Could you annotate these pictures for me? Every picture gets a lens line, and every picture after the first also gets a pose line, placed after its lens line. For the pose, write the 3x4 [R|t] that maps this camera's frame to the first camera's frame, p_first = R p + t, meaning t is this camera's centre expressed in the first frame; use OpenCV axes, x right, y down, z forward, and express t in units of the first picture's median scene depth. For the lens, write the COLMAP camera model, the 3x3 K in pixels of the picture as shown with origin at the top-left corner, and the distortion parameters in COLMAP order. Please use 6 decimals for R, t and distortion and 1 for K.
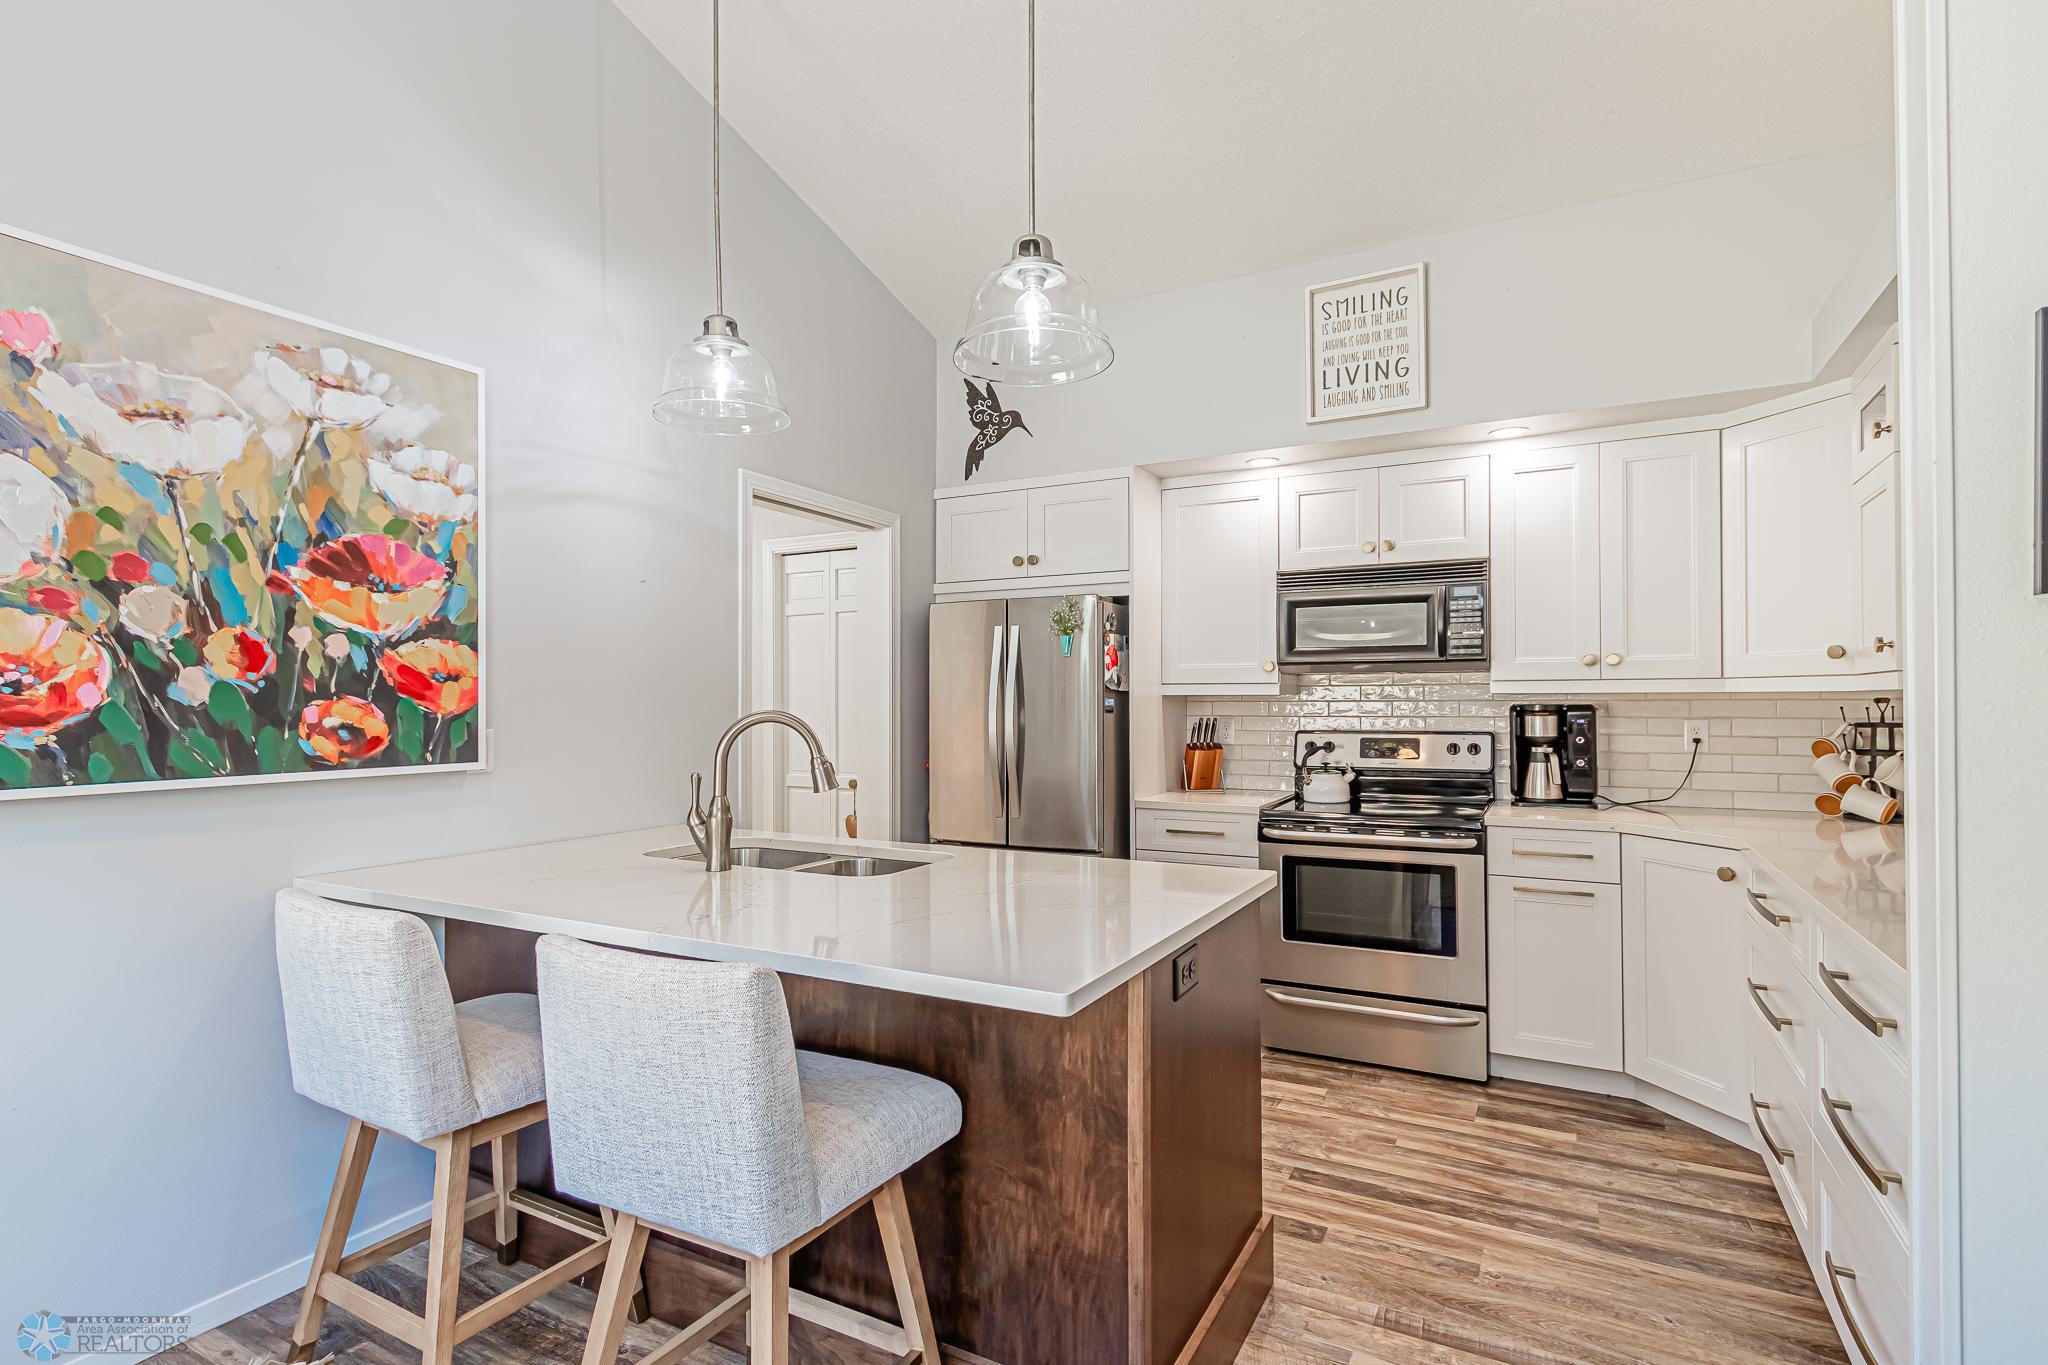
lens RADIAL K [[959.2, 0, 1042.9], [0, 959.2, 684.5], [0, 0, 1]] dist [0.004903, -0.004036]
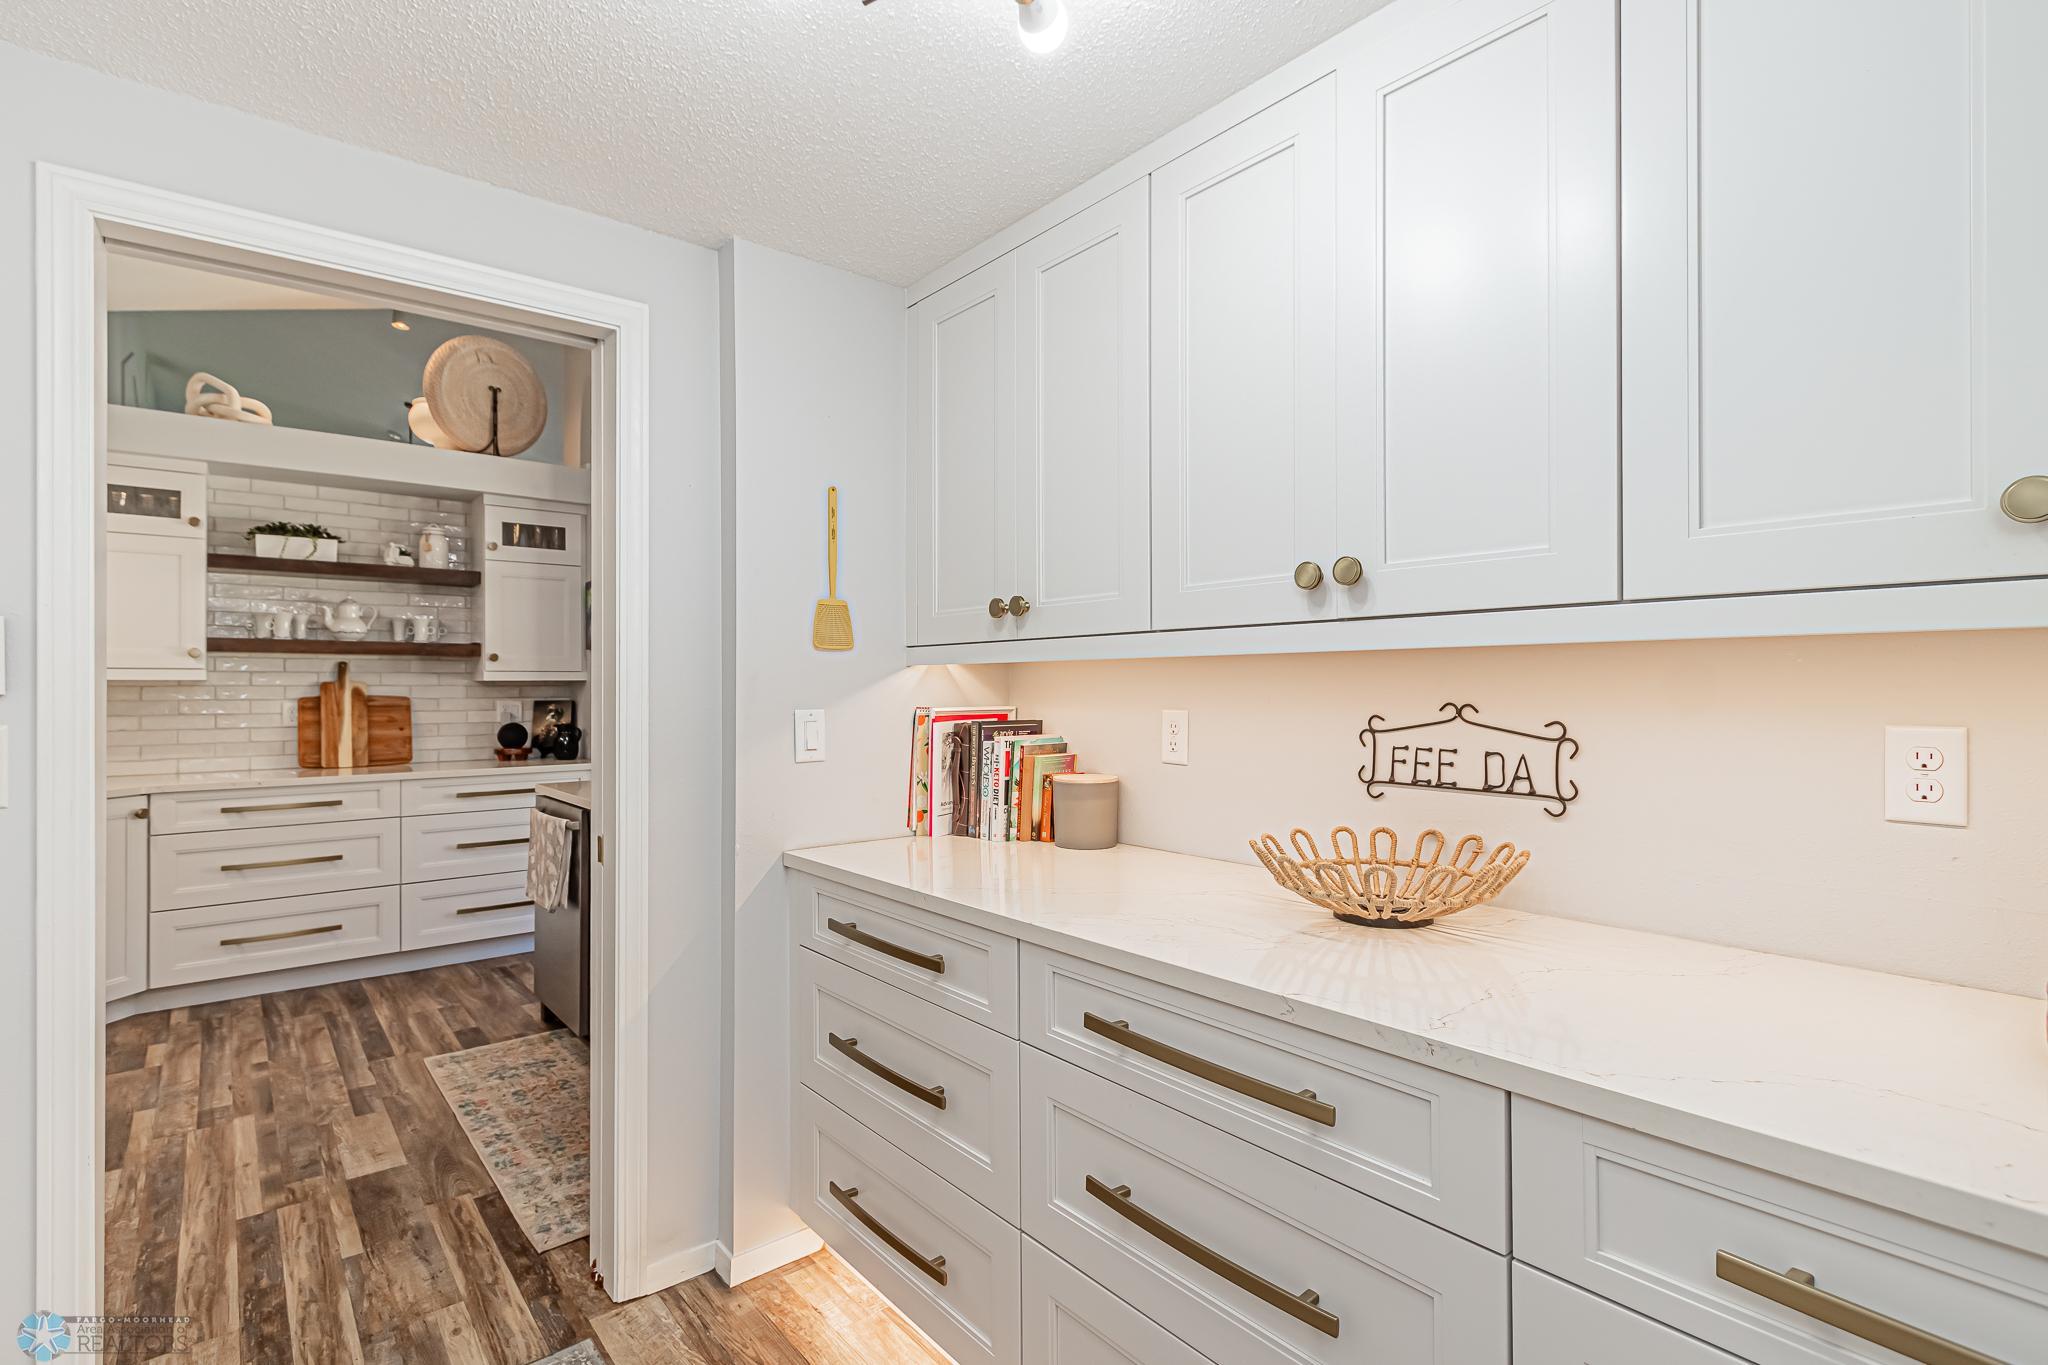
lens RADIAL K [[959.2, 0, 1026.0], [0, 959.2, 682.5], [0, 0, 1]] dist [0.004903, -0.004036]
pose [[-0.921396, 0.010372, 0.388487, -0.763160], [0.000346, 0.999665, -0.025868, 0.037694], [-0.388625, -0.023700, -0.921091, 1.391744]]
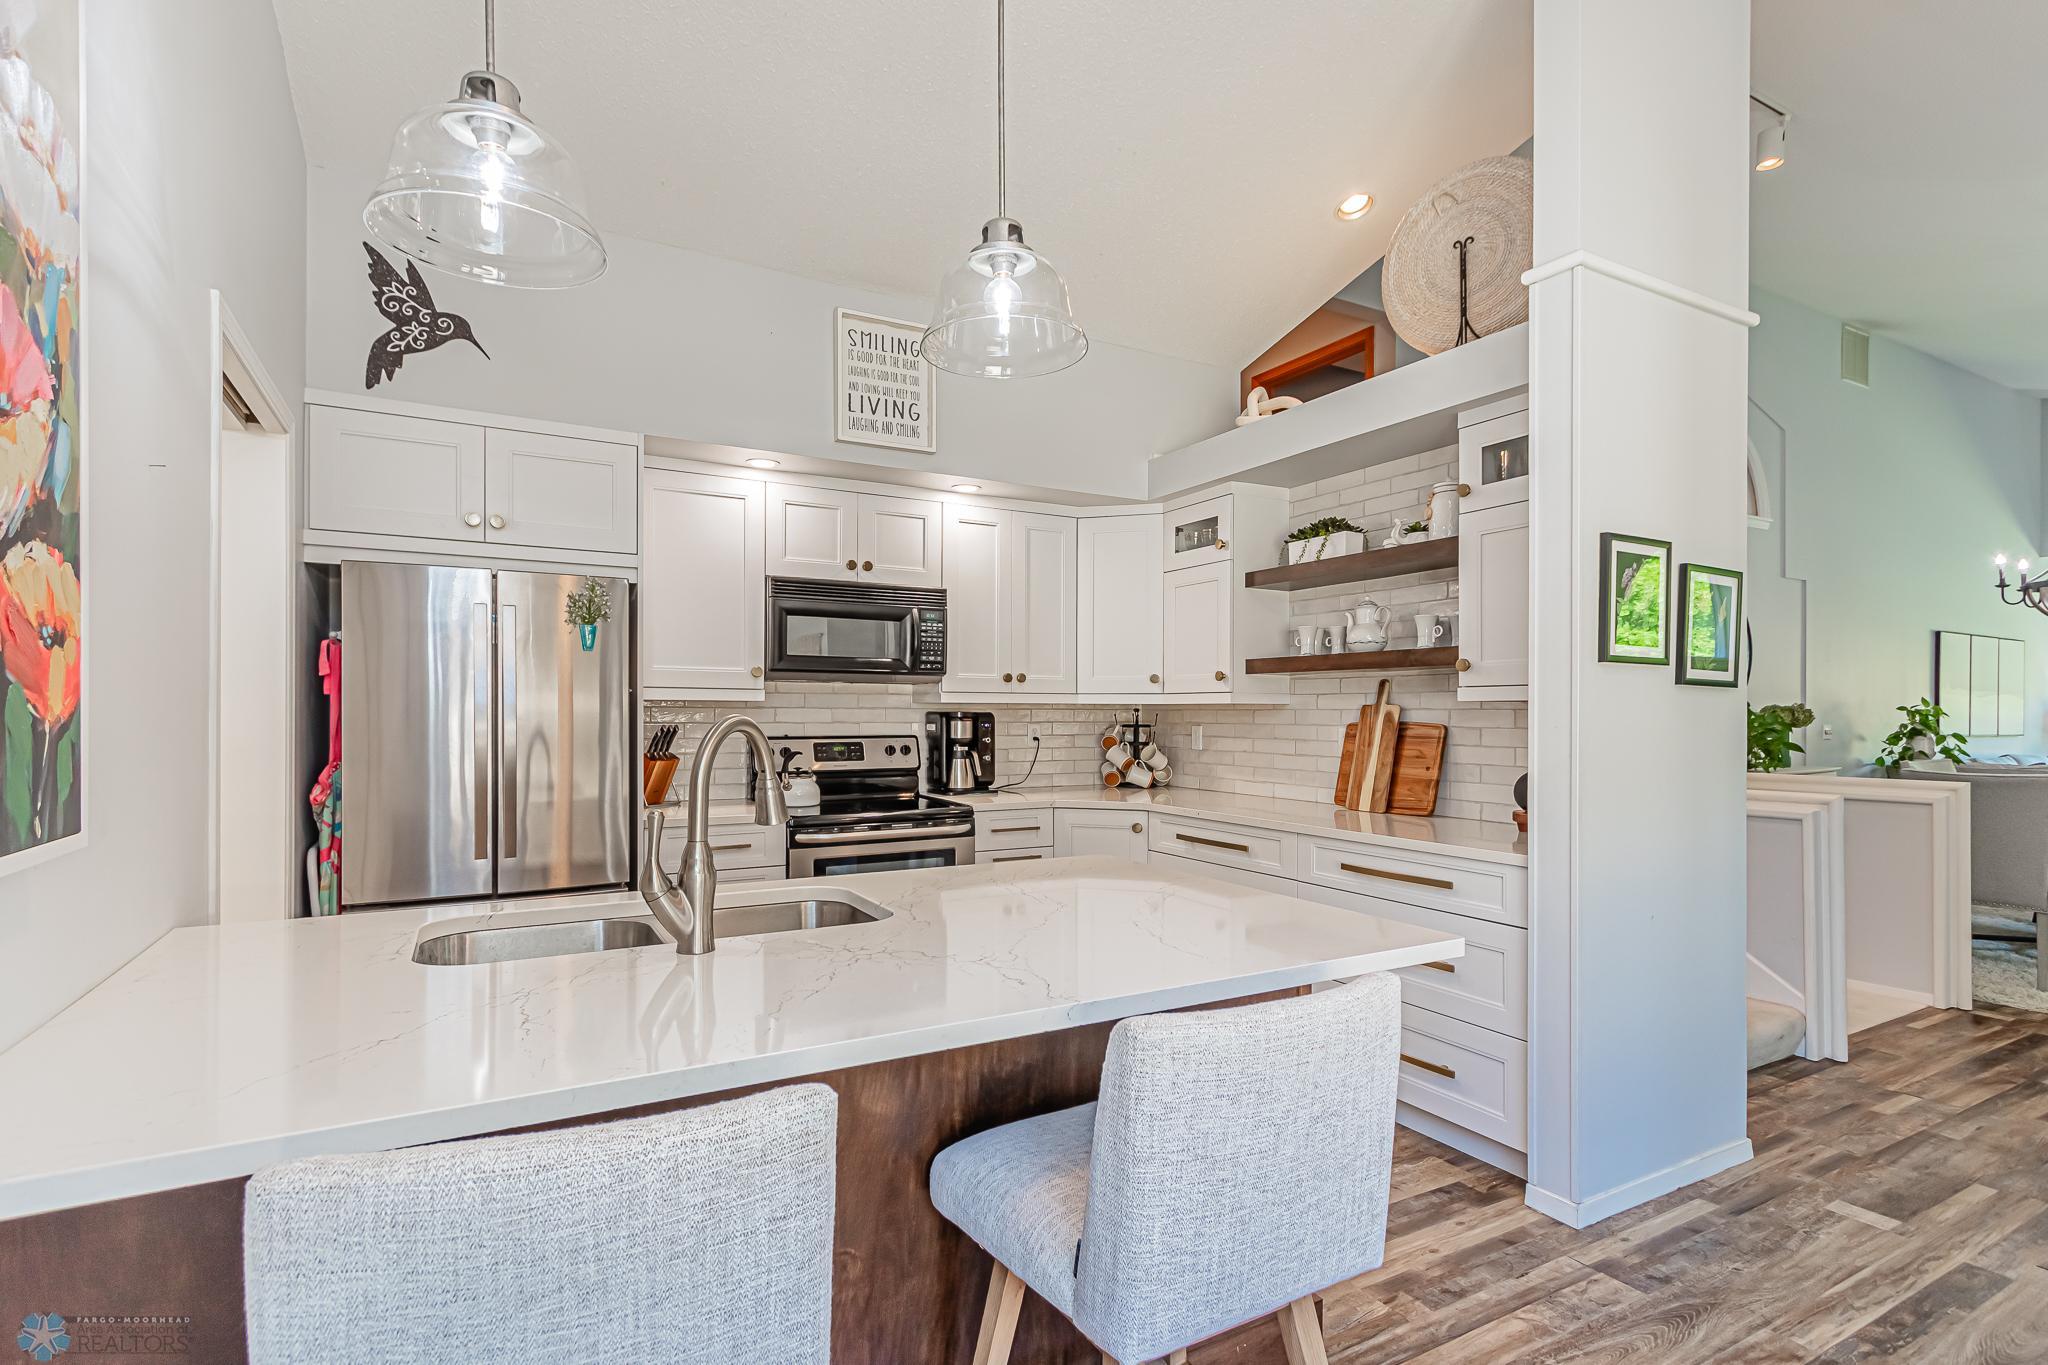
lens RADIAL K [[959.2, 0, 970.2], [0, 959.2, 701.1], [0, 0, 1]] dist [0.004903, -0.004036]
pose [[0.571584, 0.014329, 0.820418, -0.500284], [-0.020122, 0.999792, -0.003442, 0.011176], [-0.820297, -0.014541, 0.571753, 0.292863]]
